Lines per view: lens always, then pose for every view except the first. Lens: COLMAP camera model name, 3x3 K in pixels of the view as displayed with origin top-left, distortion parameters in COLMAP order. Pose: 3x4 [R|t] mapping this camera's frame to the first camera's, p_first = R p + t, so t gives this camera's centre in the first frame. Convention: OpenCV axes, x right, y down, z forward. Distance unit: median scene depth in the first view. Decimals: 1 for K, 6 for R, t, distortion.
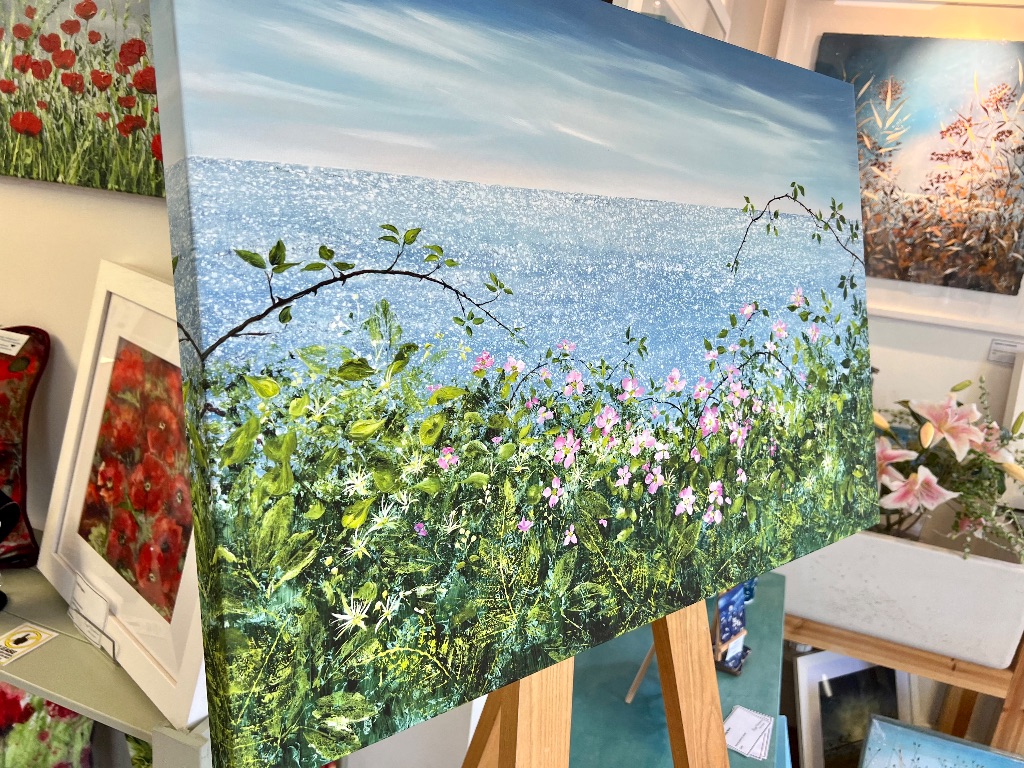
lens RADIAL K [[753.0, 0, 512.0], [0, 753.0, 384.0], [0, 0, 1]] dist [0.061434, -0.092529]
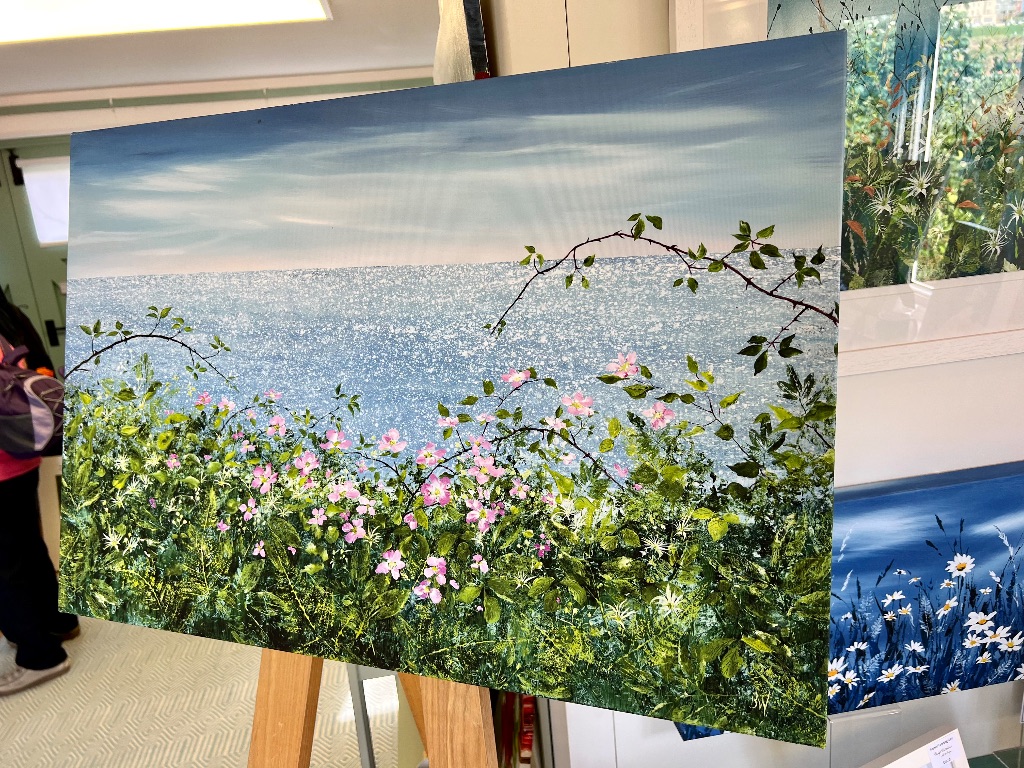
lens RADIAL K [[766.1, 0, 512.0], [0, 766.1, 384.0], [0, 0, 1]] dist [0.131298, -0.303225]
pose [[0.485702, 0.077966, -0.870641, 1.275835], [-0.104708, 0.994032, 0.030603, -0.138472], [0.867831, 0.076299, 0.490967, 0.676362]]
